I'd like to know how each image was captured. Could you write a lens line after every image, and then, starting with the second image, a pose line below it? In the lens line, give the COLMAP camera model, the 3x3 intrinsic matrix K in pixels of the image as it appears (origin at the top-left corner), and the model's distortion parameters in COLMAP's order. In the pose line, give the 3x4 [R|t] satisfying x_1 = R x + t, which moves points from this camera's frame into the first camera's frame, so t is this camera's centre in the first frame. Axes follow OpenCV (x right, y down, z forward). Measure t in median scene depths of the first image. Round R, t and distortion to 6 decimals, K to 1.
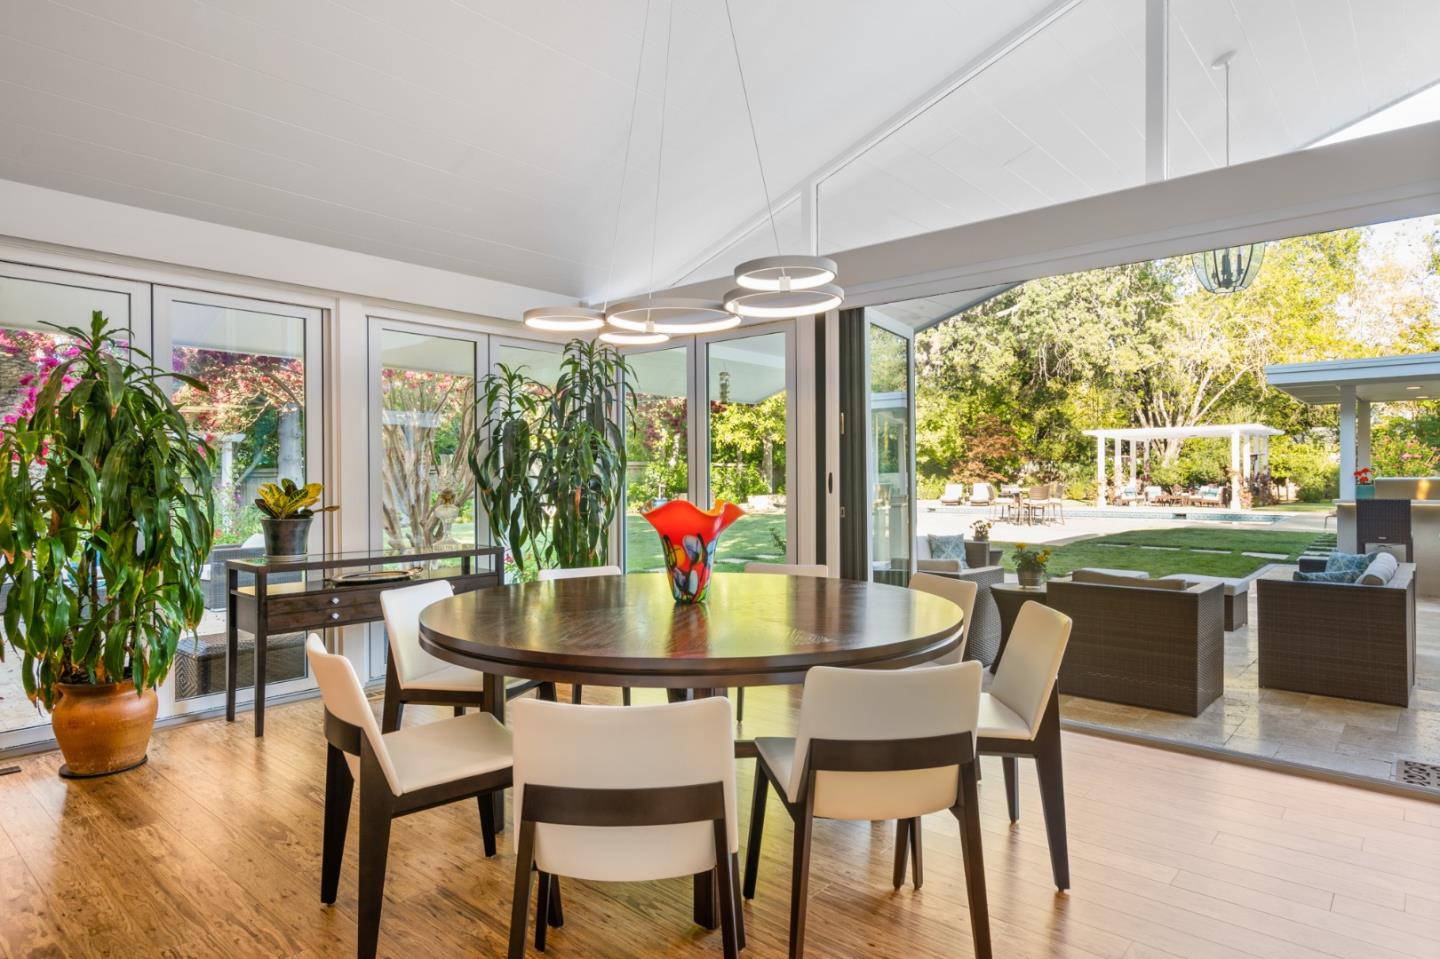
lens RADIAL K [[802.6, 0, 720.0], [0, 802.6, 479.5], [0, 0, 1]] dist [0.001016, 0.000203]
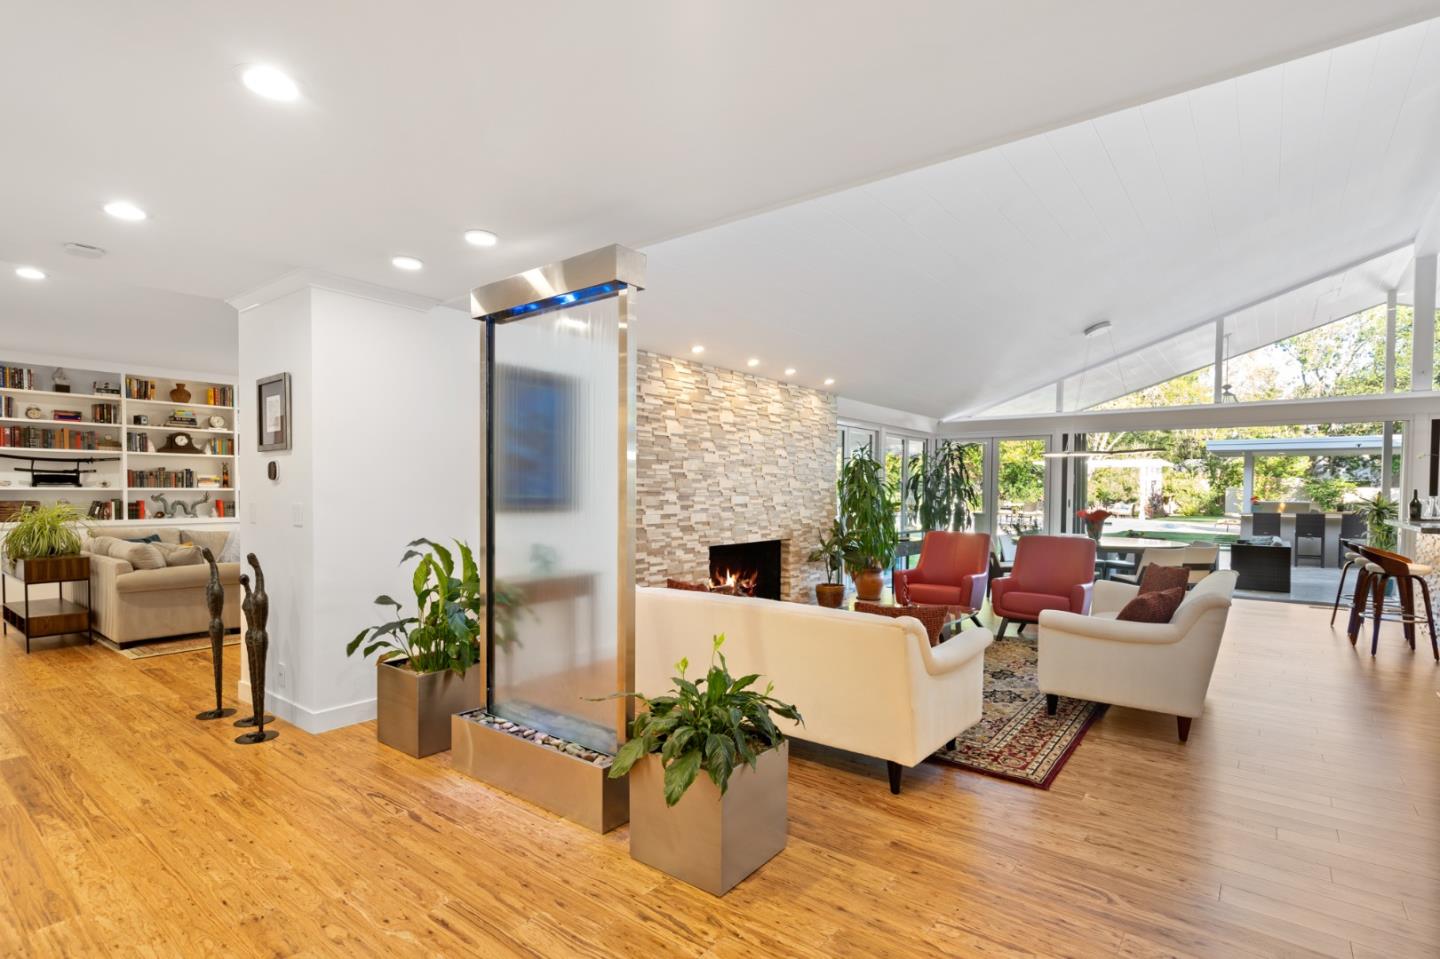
lens RADIAL K [[695.9, 0, 717.2], [0, 695.9, 506.8], [0, 0, 1]] dist [-0.001943, -0.000484]
pose [[0.998324, 0.009975, 0.057010, -0.247812], [-0.011154, 0.999730, 0.020402, -0.003594], [-0.056791, -0.021004, 0.998165, -0.252258]]
